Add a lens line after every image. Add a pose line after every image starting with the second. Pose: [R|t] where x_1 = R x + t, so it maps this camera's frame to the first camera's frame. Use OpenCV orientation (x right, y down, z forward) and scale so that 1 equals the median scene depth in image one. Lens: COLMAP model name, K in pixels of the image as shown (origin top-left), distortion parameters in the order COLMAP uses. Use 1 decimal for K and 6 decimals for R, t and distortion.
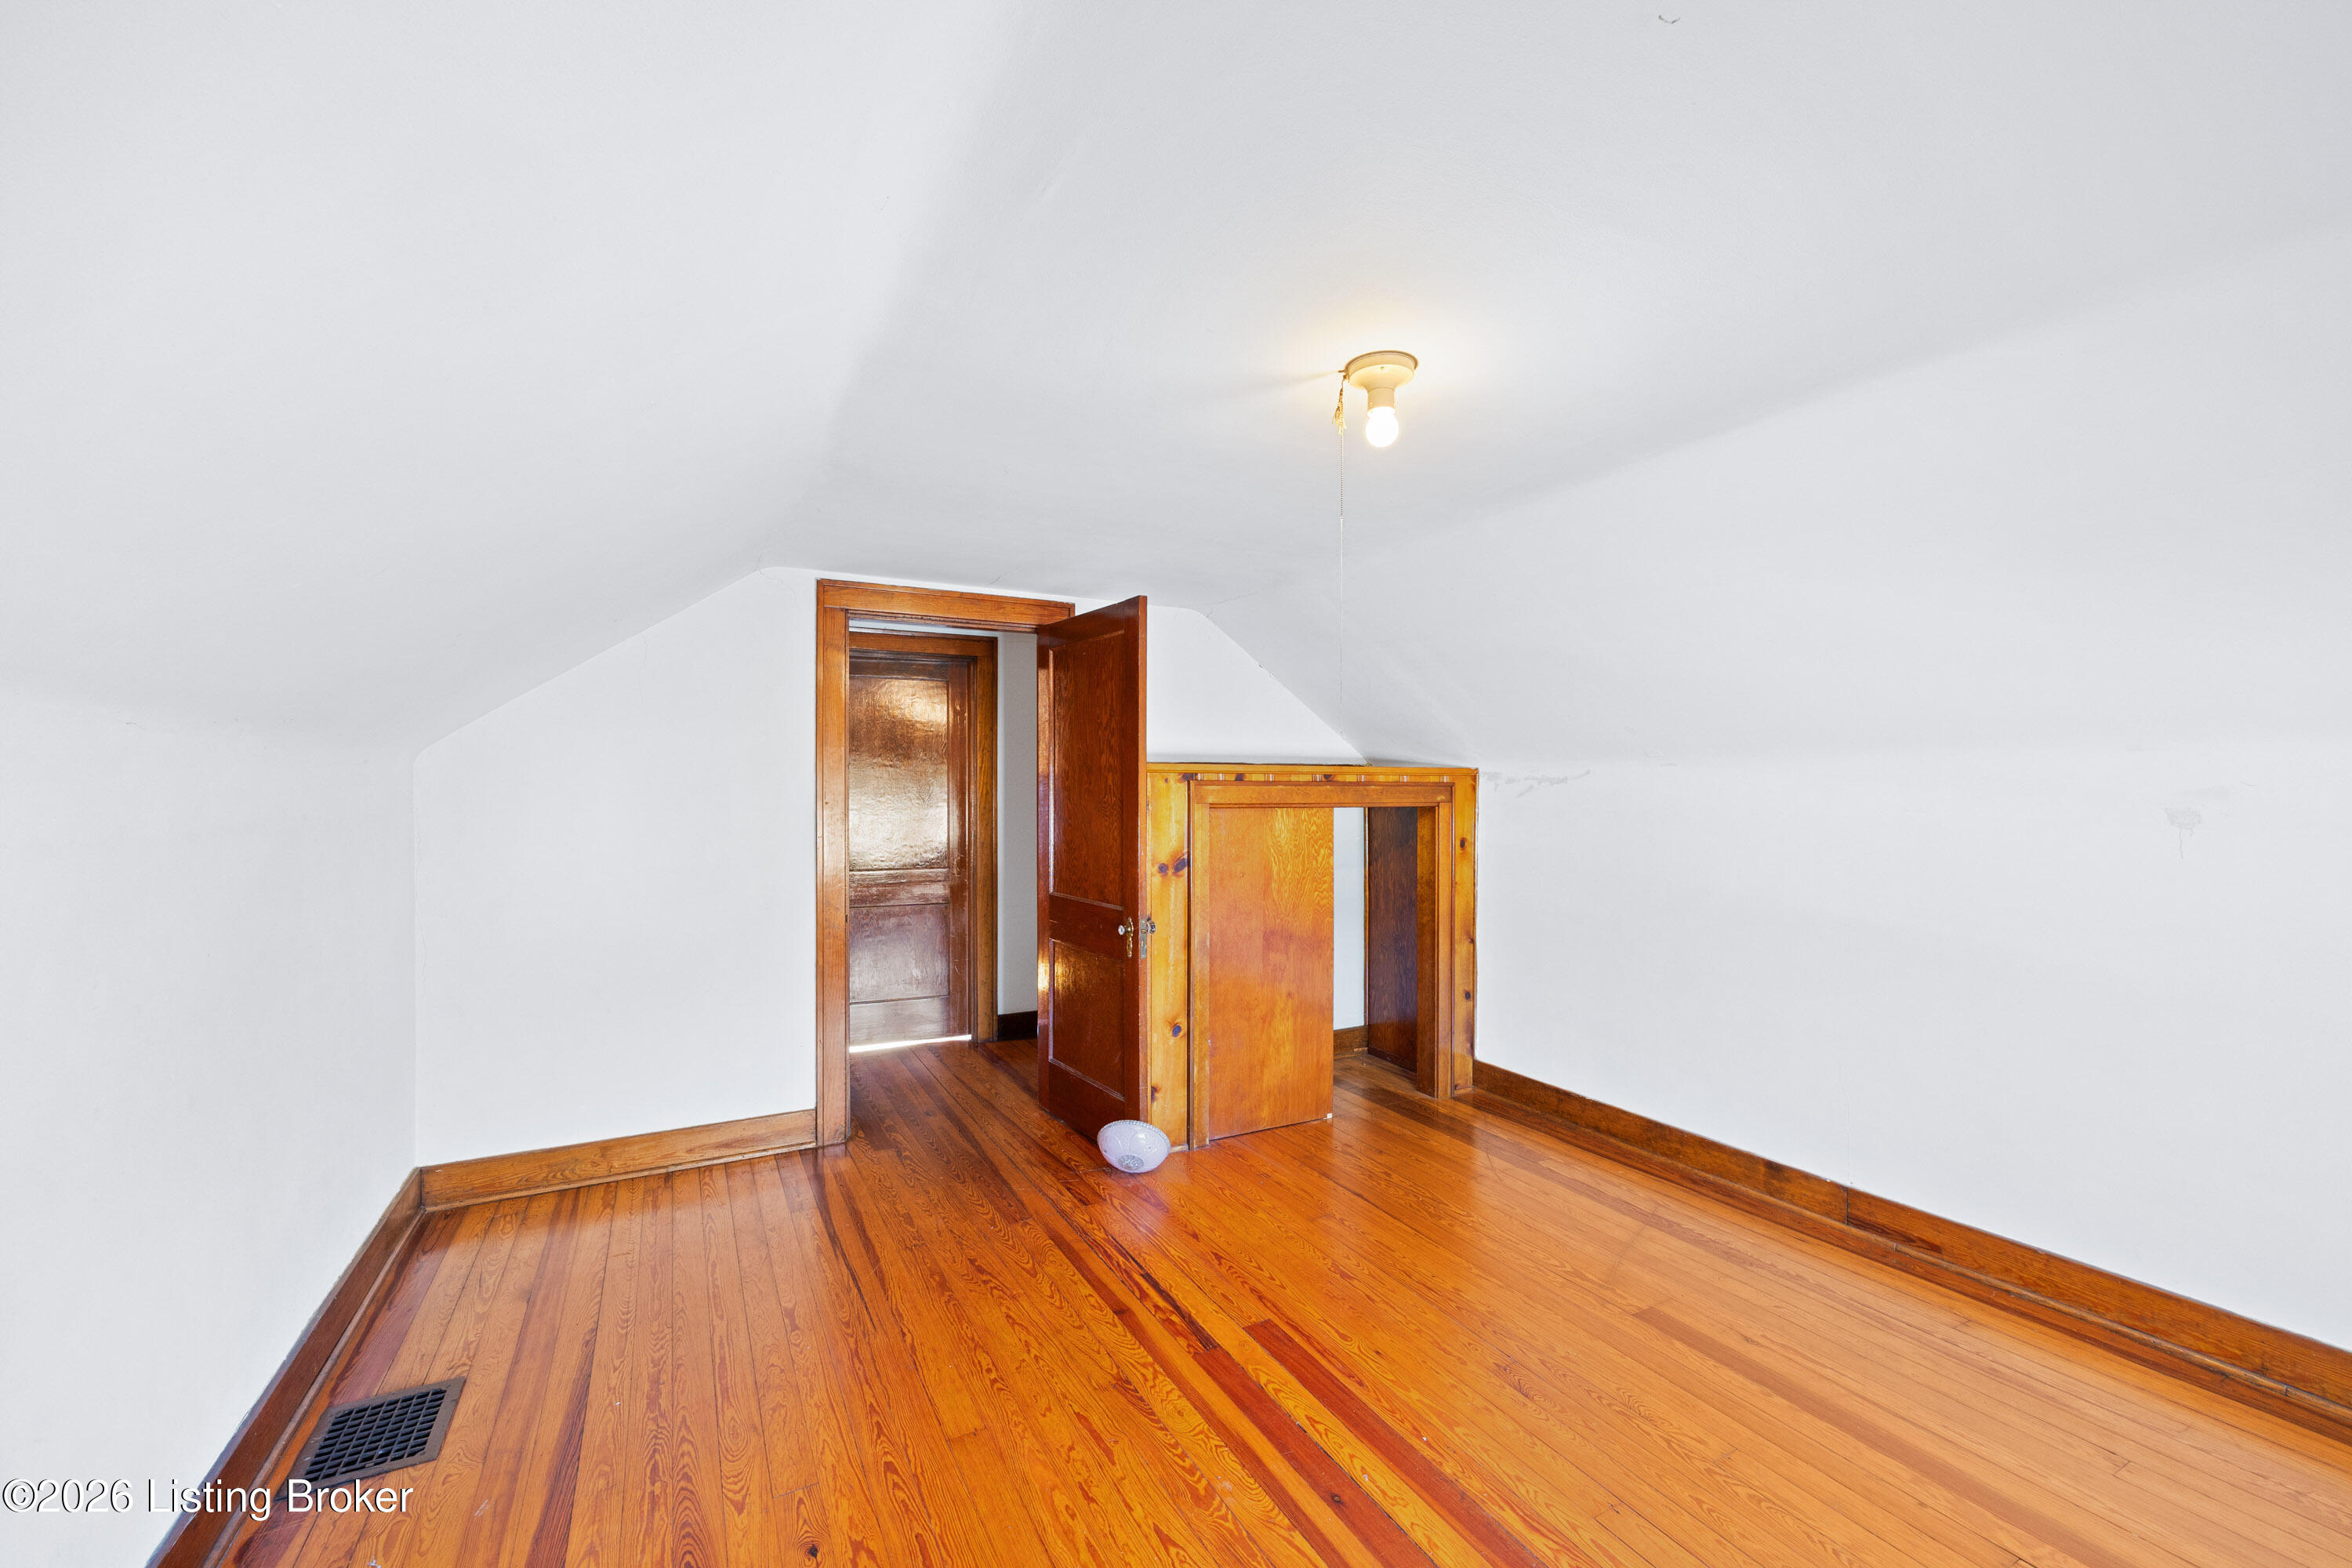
lens RADIAL K [[911.3, 0, 1176.0], [0, 911.3, 784.0], [0, 0, 1]] dist [-0.002289, -0.000326]
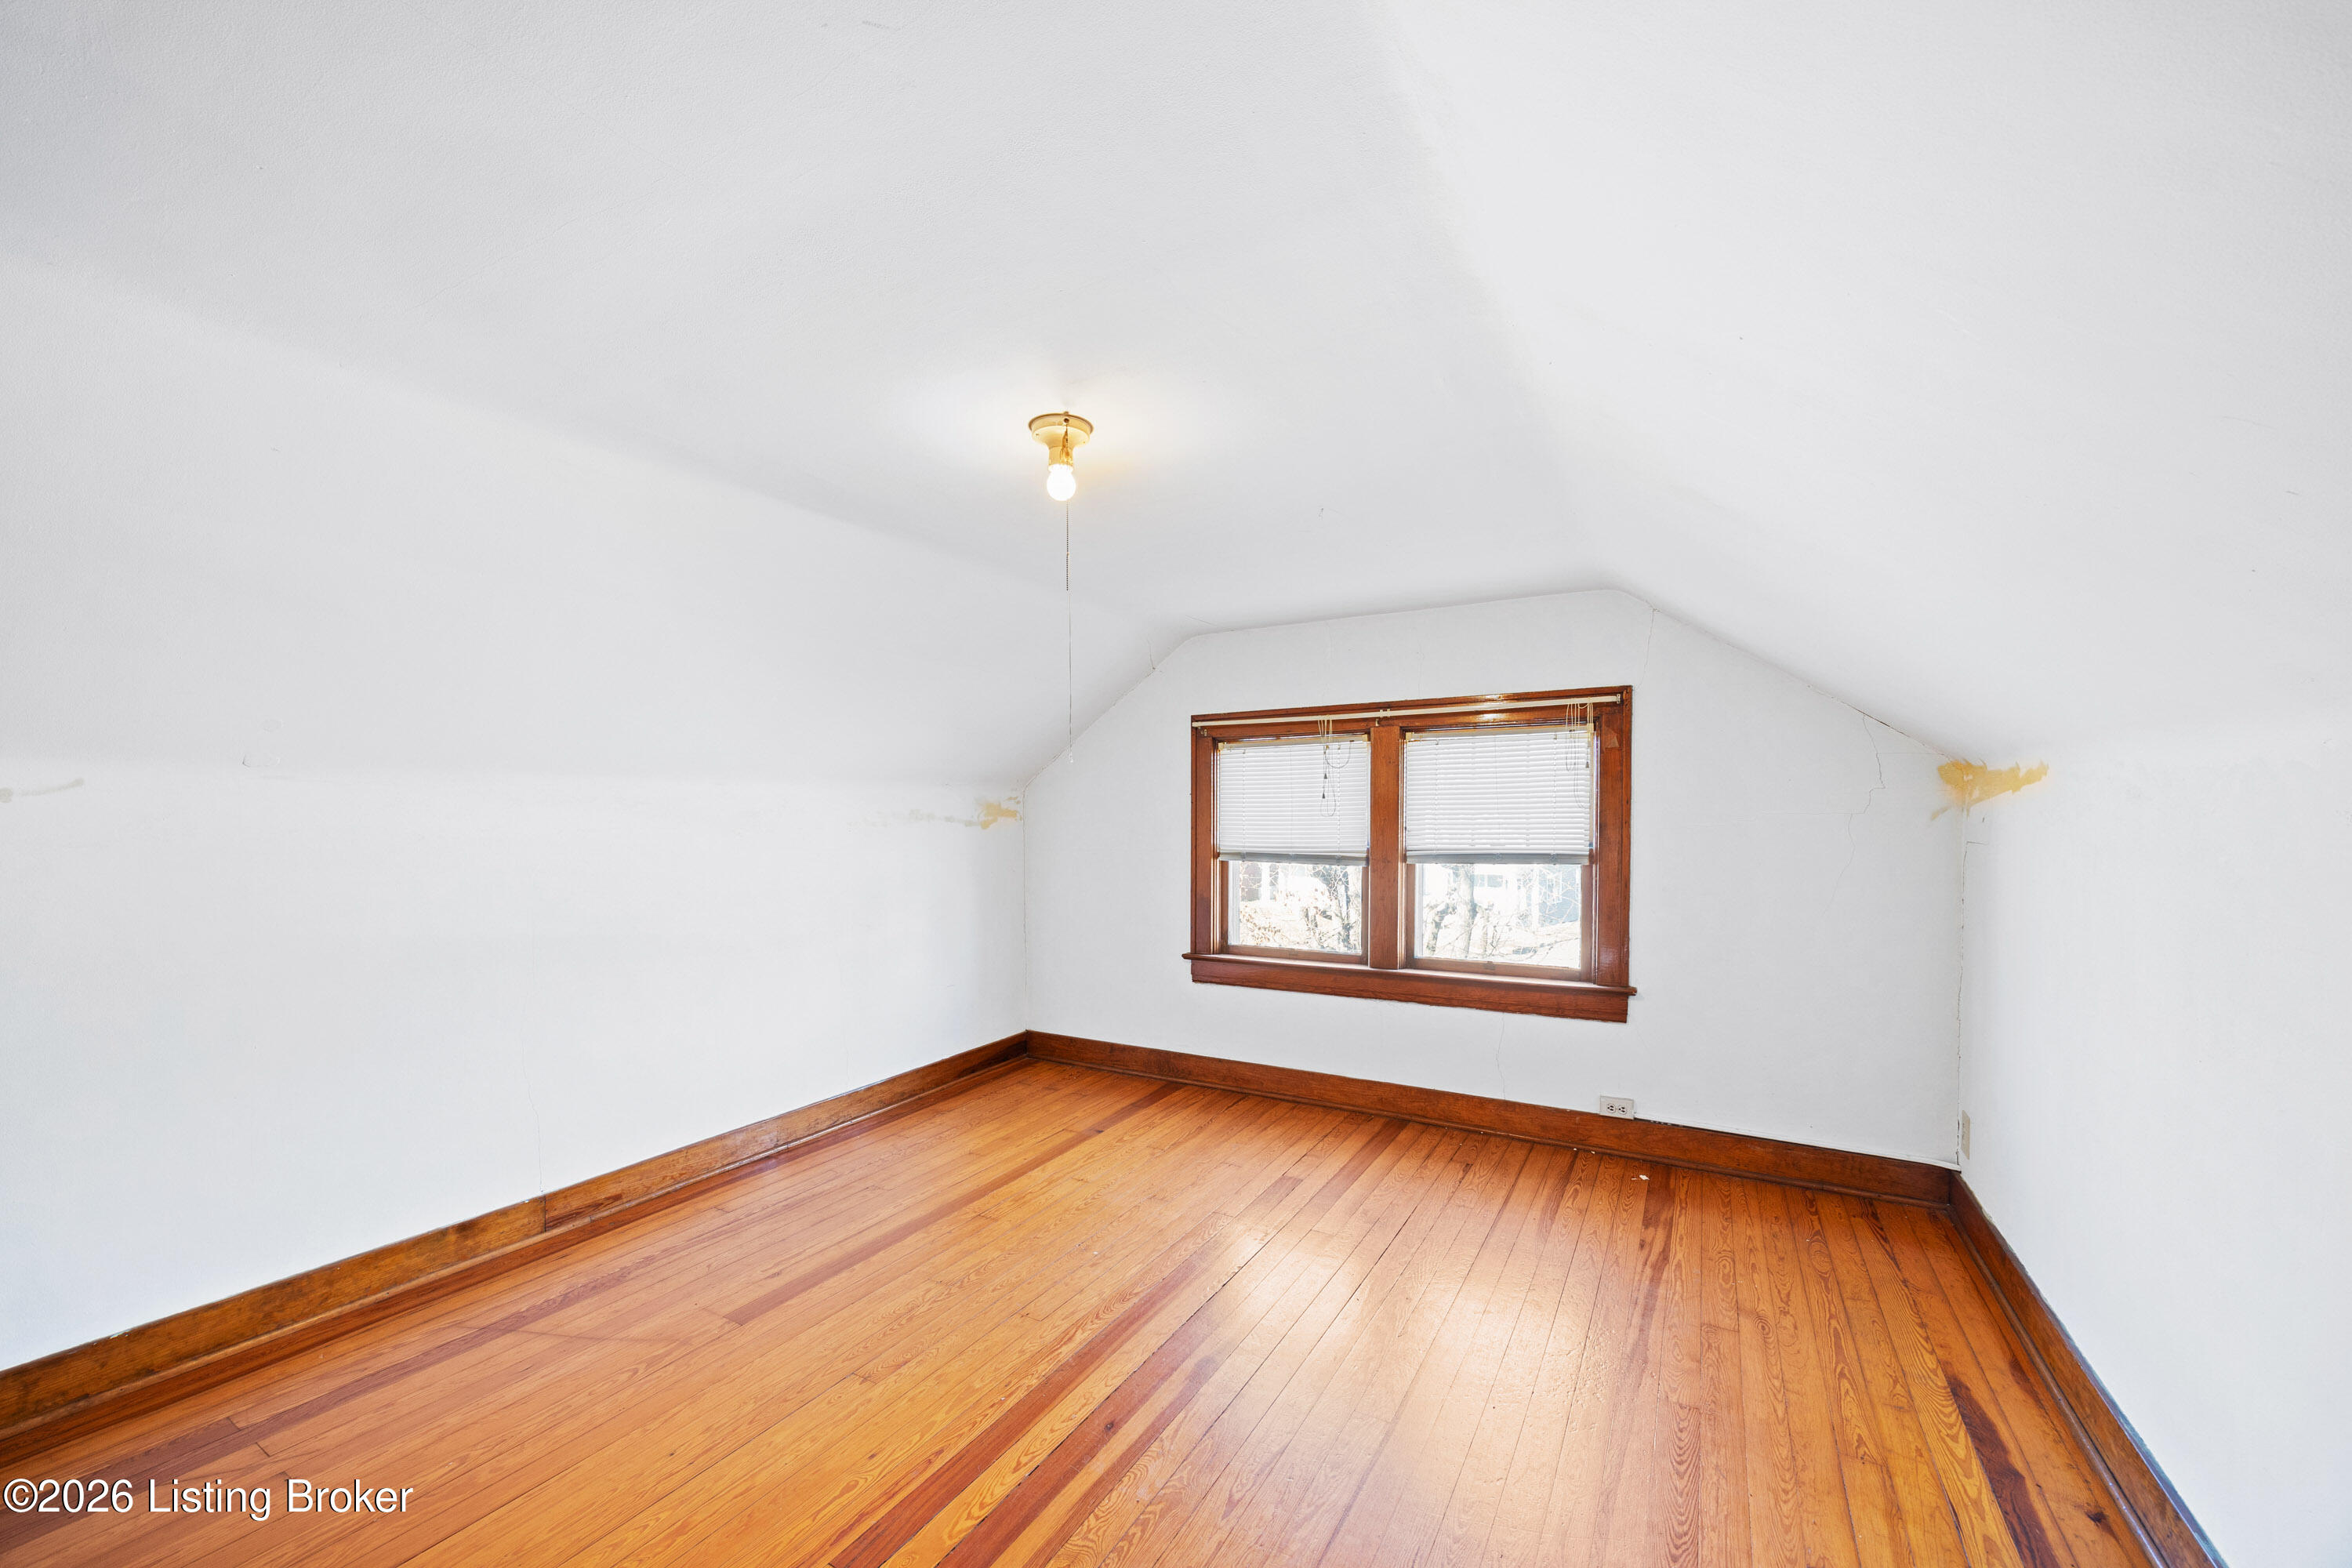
lens RADIAL K [[911.3, 0, 1176.0], [0, 911.3, 784.0], [0, 0, 1]] dist [-0.002289, -0.000326]
pose [[-0.510691, 0.026896, 0.859344, -0.608593], [0.000188, 0.999514, -0.031171, 0.012573], [-0.859764, -0.015758, -0.510448, 1.069666]]
